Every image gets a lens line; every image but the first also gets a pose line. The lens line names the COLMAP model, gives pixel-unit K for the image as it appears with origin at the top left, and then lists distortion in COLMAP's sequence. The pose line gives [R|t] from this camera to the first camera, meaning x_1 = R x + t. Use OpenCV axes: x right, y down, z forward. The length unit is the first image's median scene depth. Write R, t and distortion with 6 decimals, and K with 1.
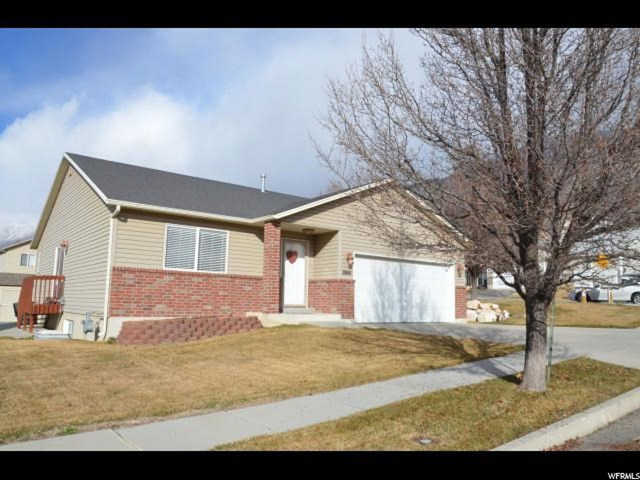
lens RADIAL K [[493.8, 0, 325.4], [0, 493.8, 241.7], [0, 0, 1]] dist [-0.040386, -0.003265]
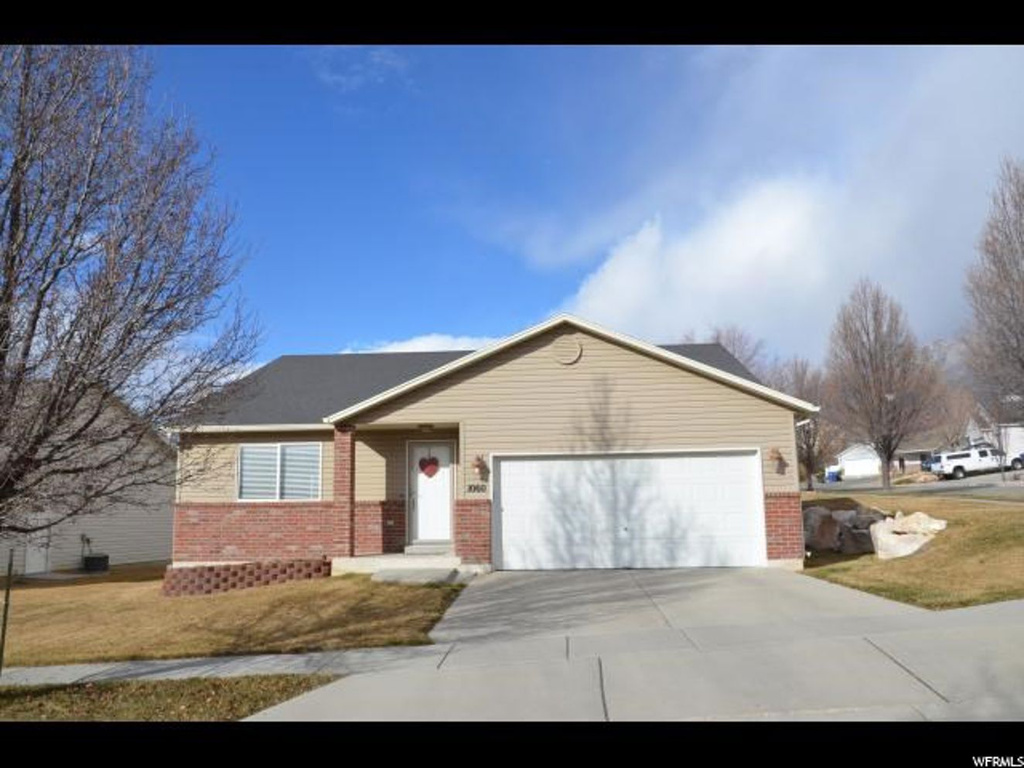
lens RADIAL K [[790.1, 0, 519.7], [0, 790.1, 384.8], [0, 0, 1]] dist [-0.040386, -0.003265]
pose [[0.748281, -0.135880, -0.649317, 0.717125], [0.114595, 0.990560, -0.075229, 0.014125], [0.653409, -0.018116, 0.756788, 0.277104]]
